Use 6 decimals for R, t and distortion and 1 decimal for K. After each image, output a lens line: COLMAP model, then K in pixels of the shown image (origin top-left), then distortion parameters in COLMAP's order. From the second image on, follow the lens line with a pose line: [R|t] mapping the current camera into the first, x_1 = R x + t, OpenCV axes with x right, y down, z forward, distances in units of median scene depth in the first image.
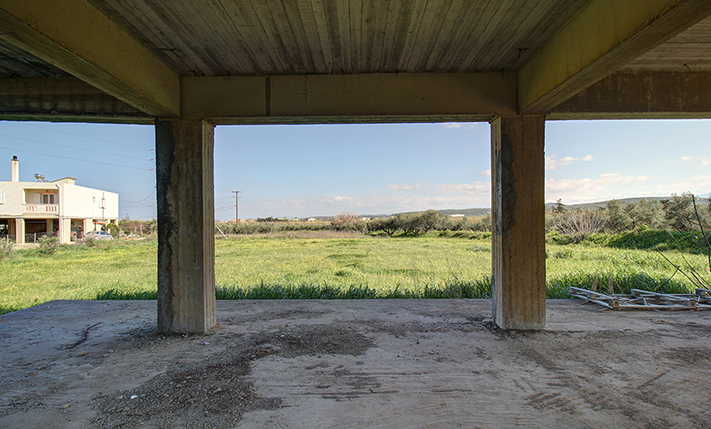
lens RADIAL K [[341.8, 0, 354.9], [0, 341.8, 236.6], [0, 0, 1]] dist [0.016840, -0.018354]
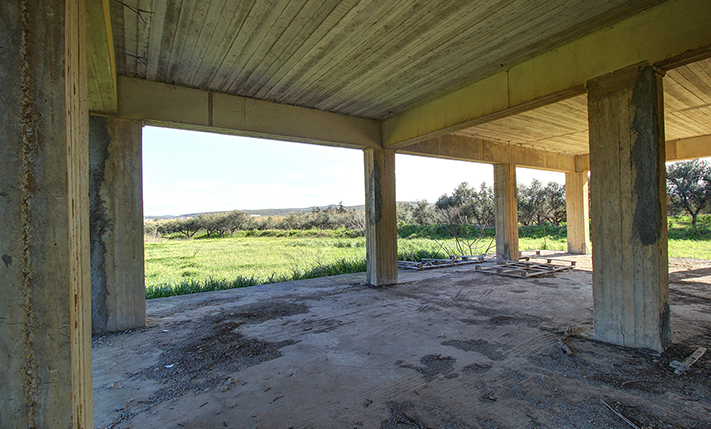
lens RADIAL K [[341.8, 0, 354.9], [0, 341.8, 236.6], [0, 0, 1]] dist [0.016840, -0.018354]
pose [[0.824974, -0.040078, 0.563748, -0.507282], [0.041010, 0.999098, 0.011015, 0.026281], [-0.563681, 0.014032, 0.825873, -0.217366]]
